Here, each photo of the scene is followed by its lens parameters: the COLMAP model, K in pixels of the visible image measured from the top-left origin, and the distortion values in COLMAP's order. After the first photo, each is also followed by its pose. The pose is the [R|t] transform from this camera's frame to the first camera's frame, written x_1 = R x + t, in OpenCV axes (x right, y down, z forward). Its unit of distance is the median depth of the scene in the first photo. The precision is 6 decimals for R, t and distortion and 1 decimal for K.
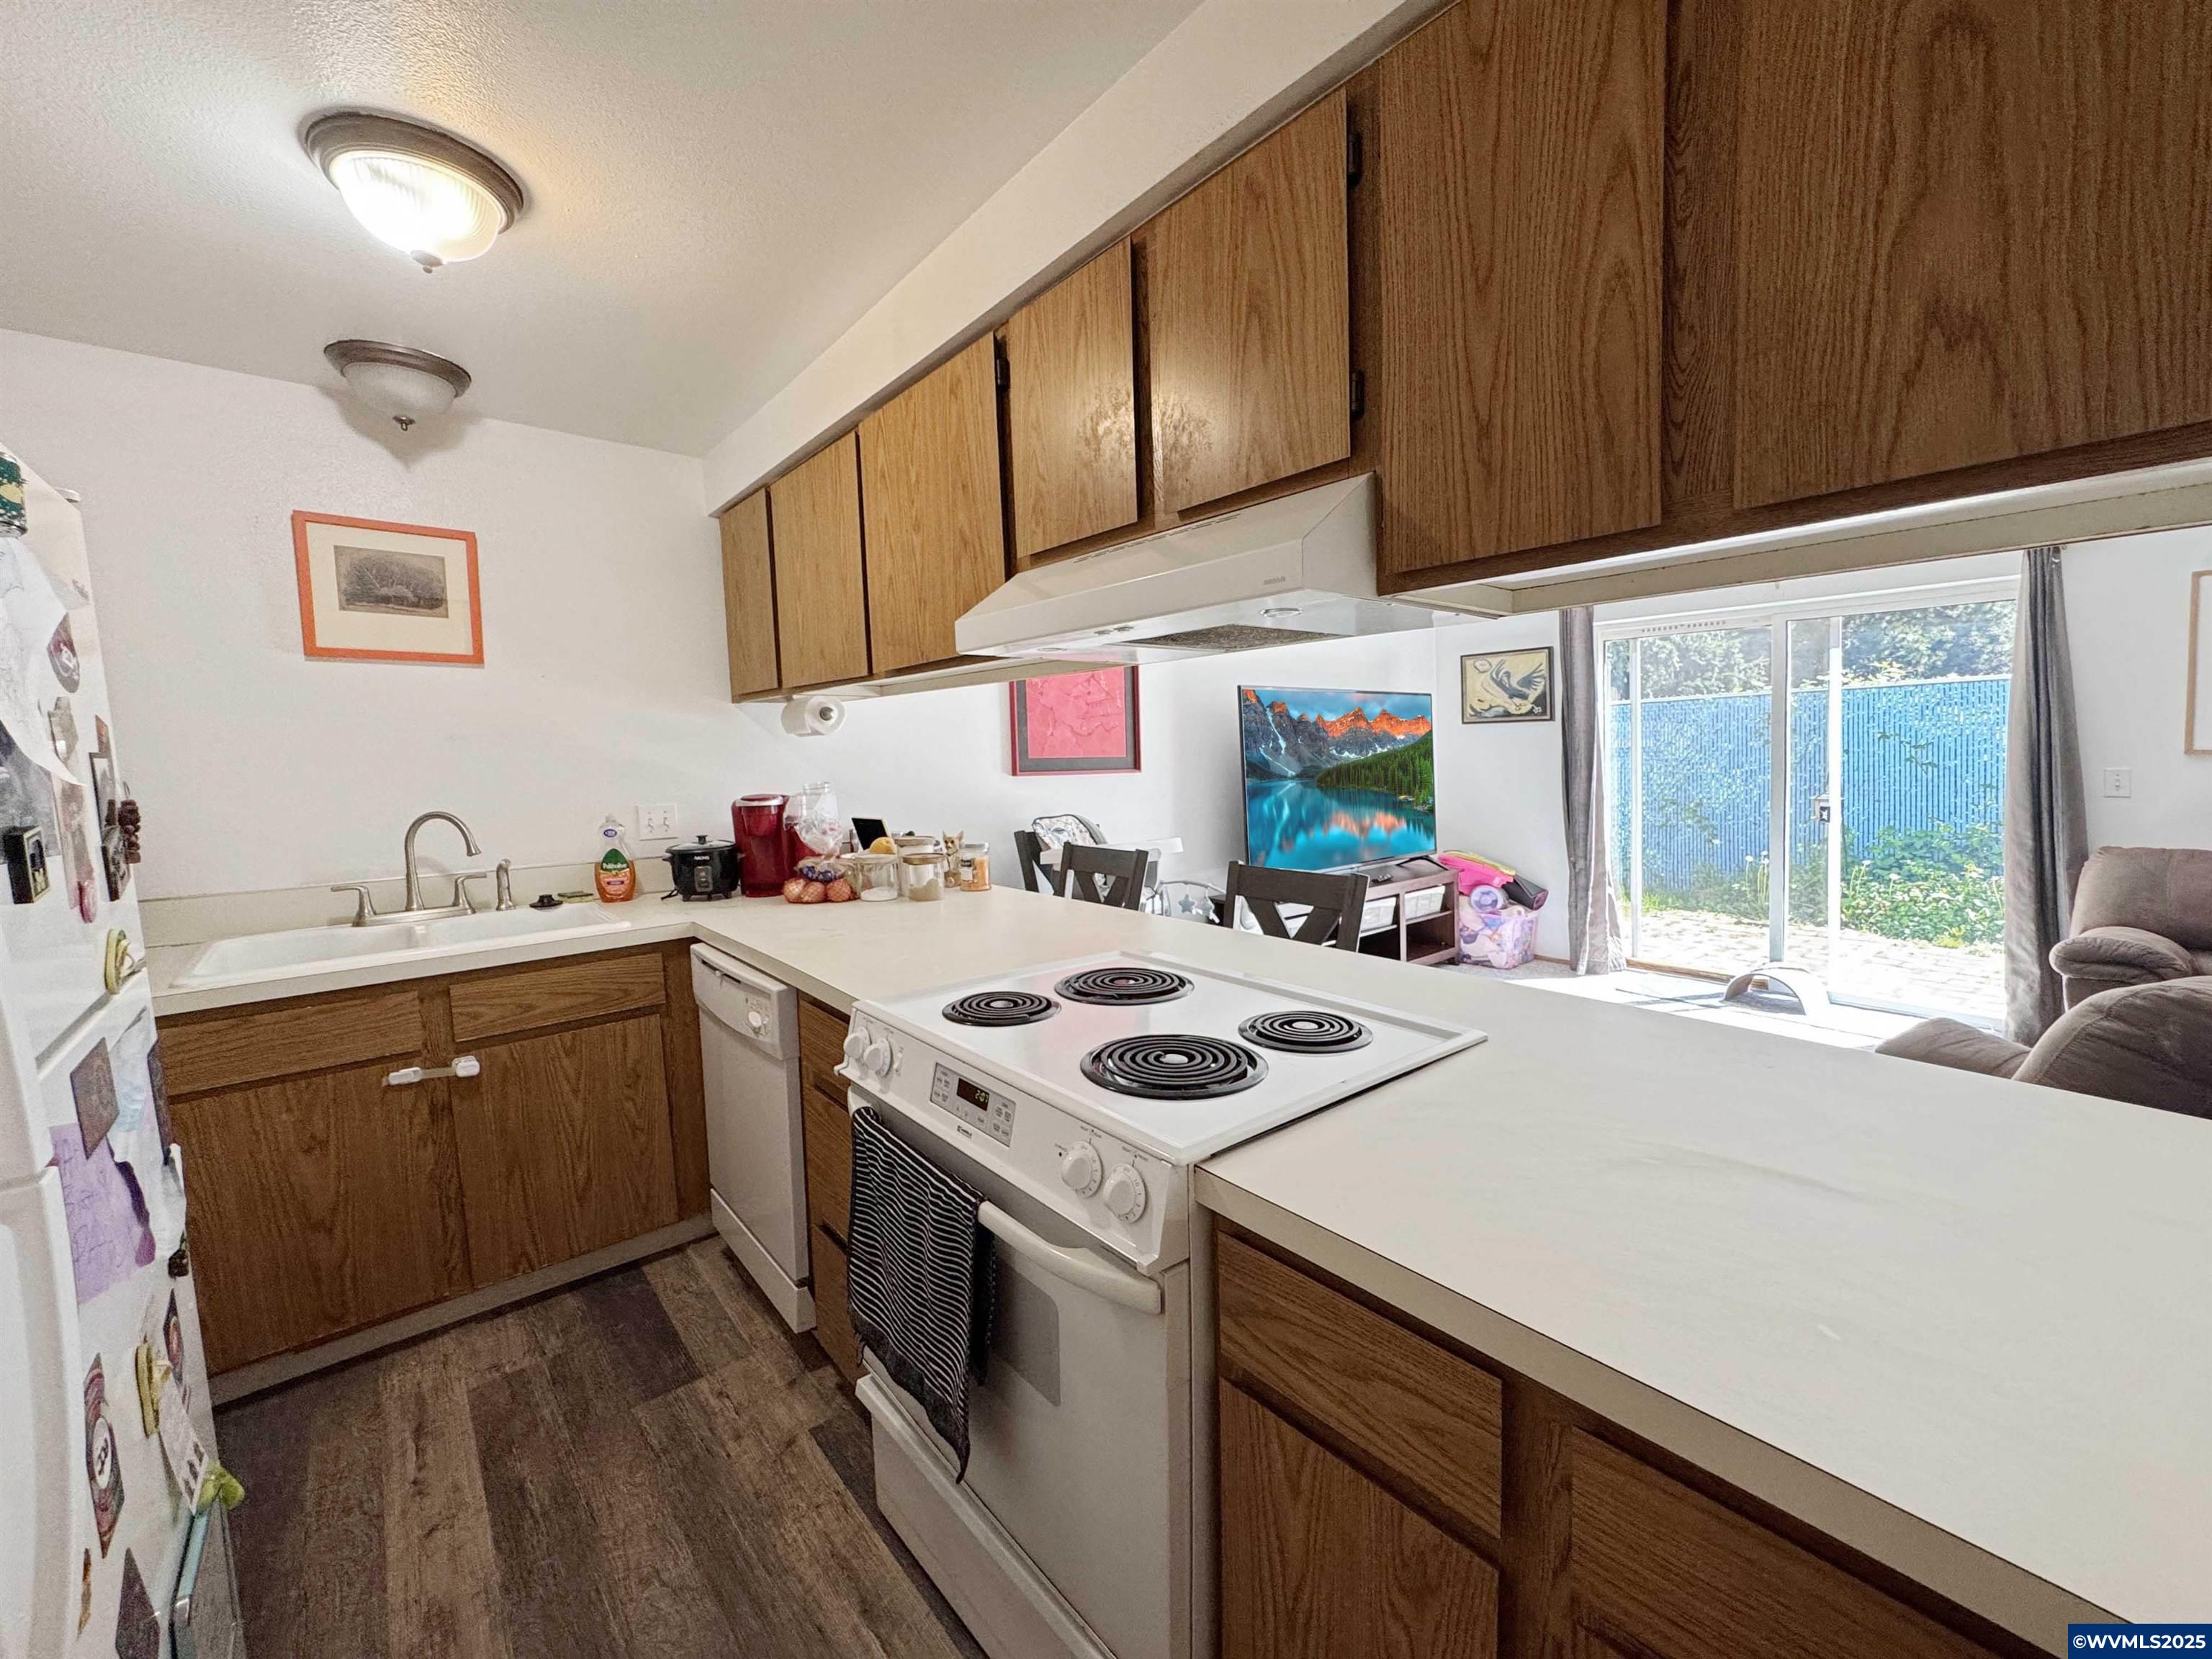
lens RADIAL K [[882.5, 0, 1100.7], [0, 882.5, 798.2], [0, 0, 1]] dist [-0.016146, -0.000339]
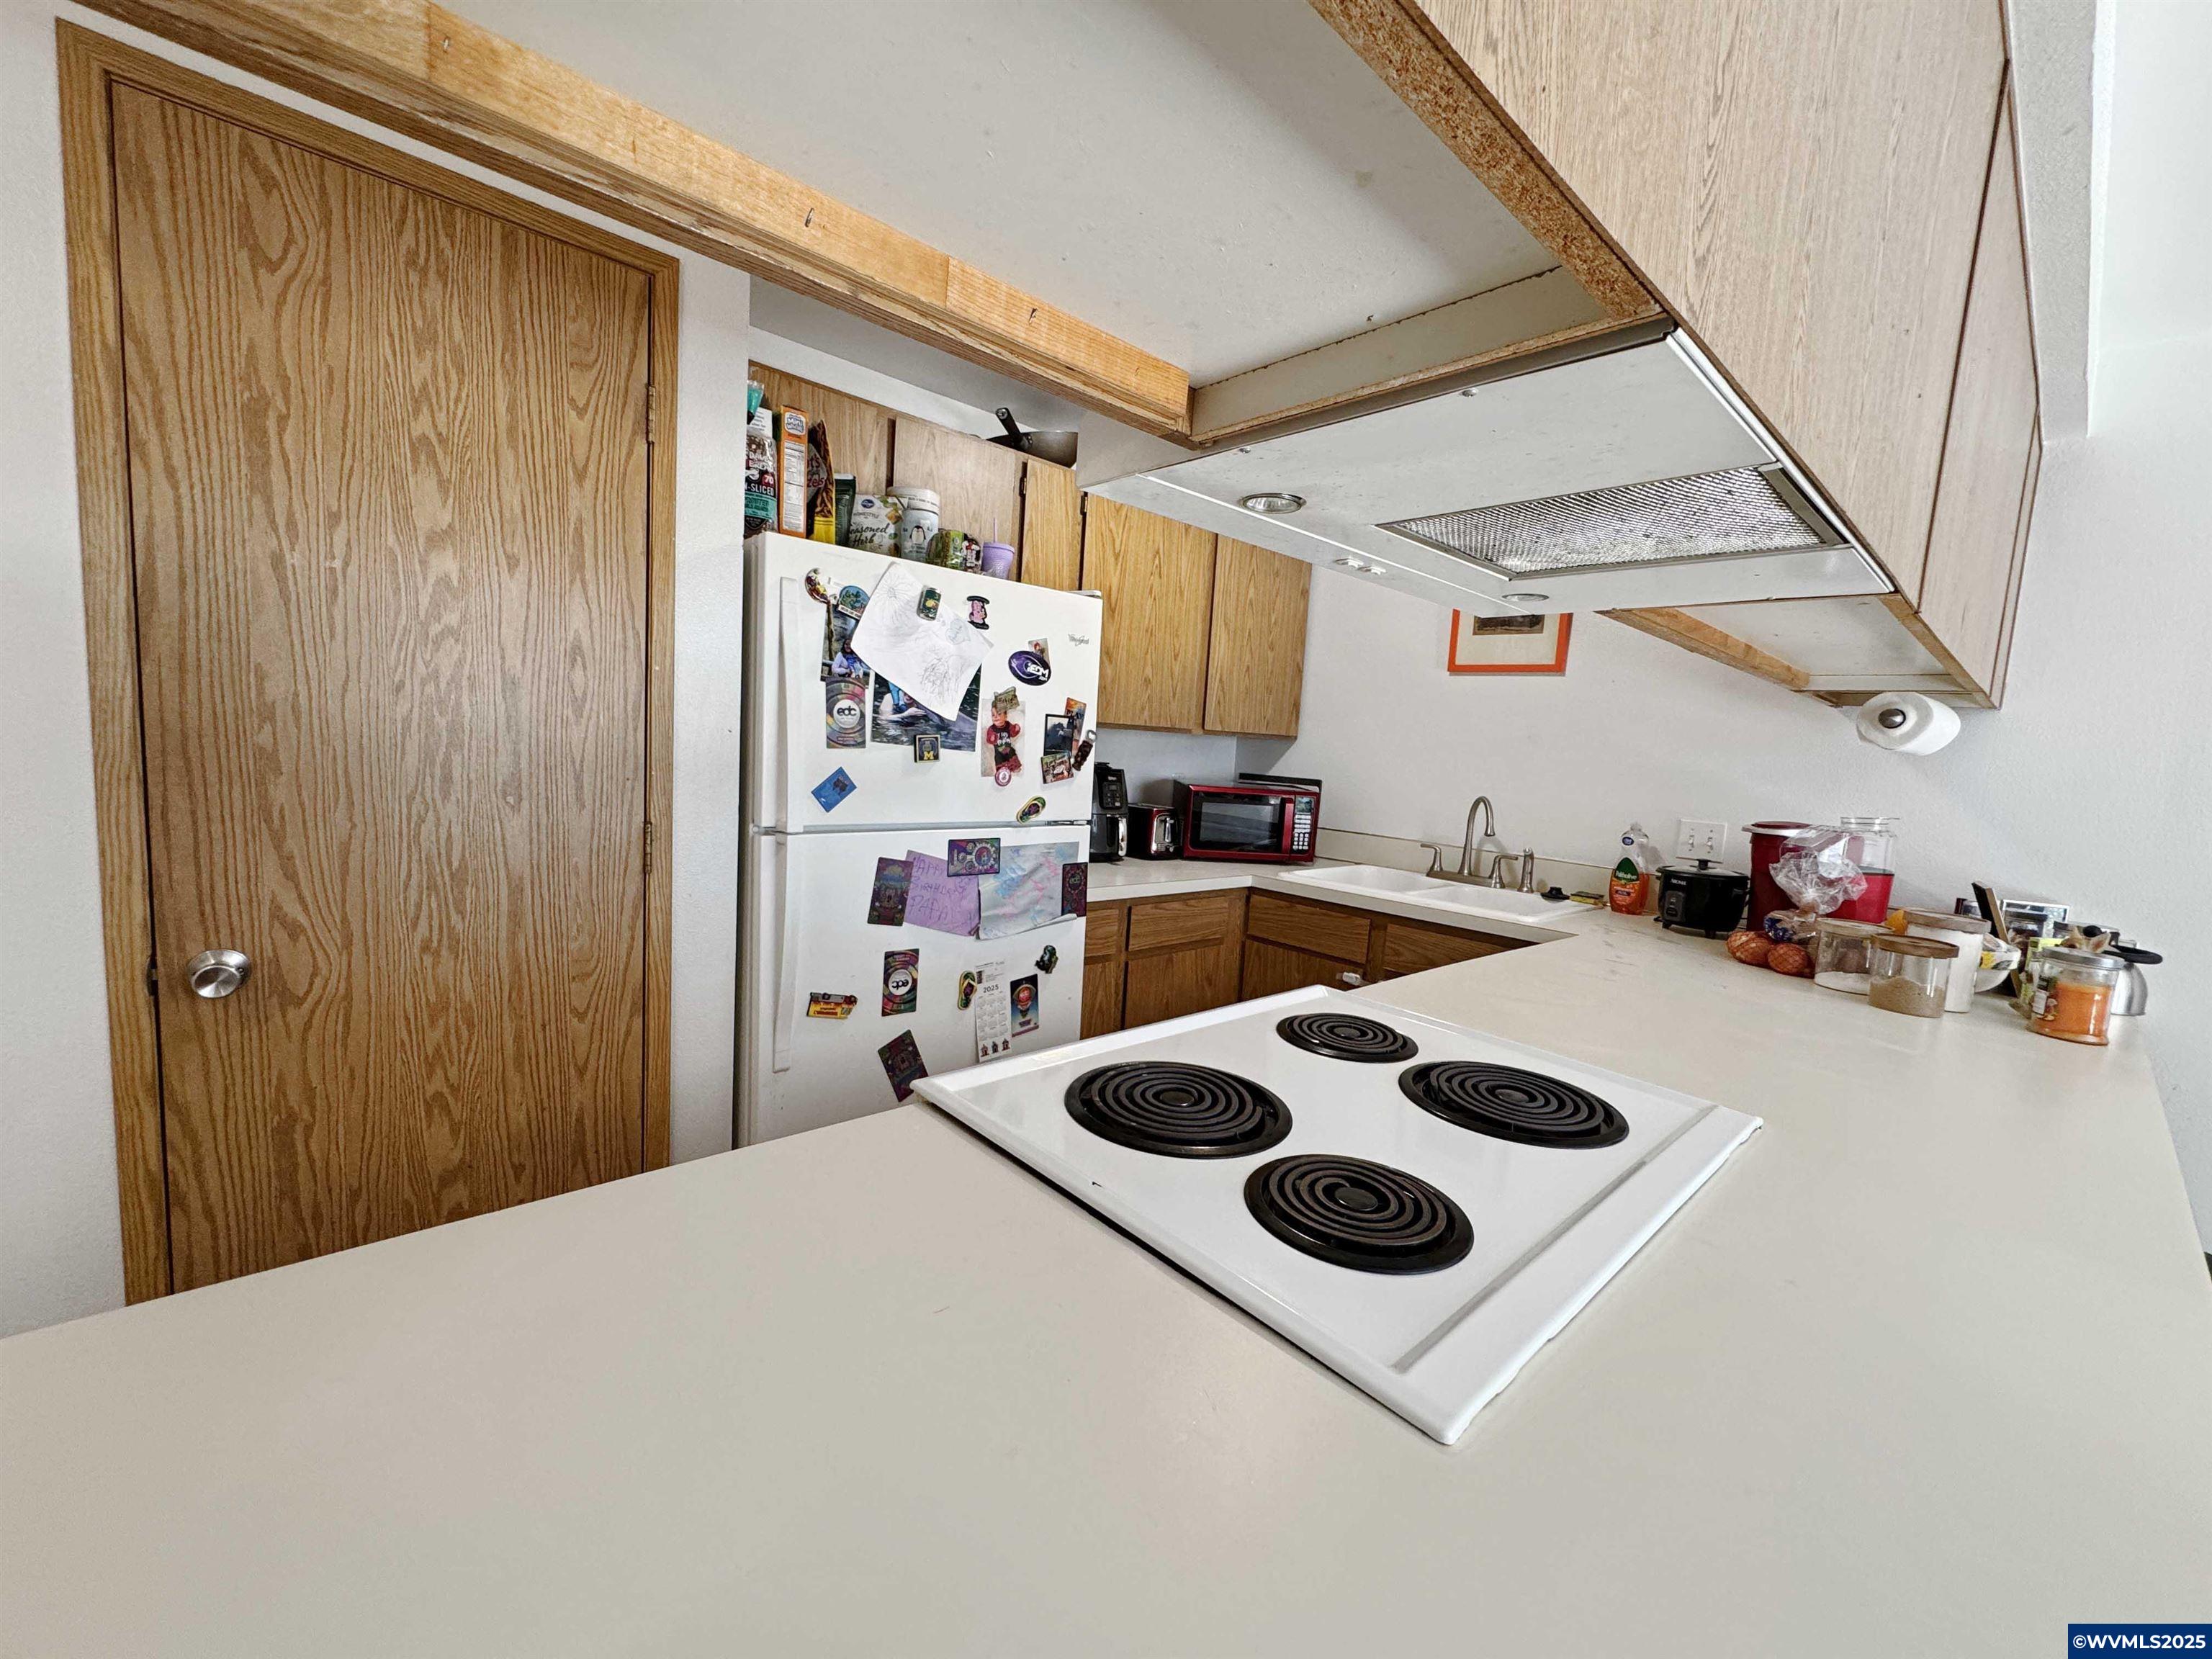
lens RADIAL K [[882.5, 0, 1100.7], [0, 882.5, 798.2], [0, 0, 1]] dist [-0.016146, -0.000339]
pose [[0.033300, 0.084815, -0.995840, 0.395733], [-0.121999, 0.989286, 0.080178, -0.014022], [0.991971, 0.118822, 0.043291, 0.396746]]
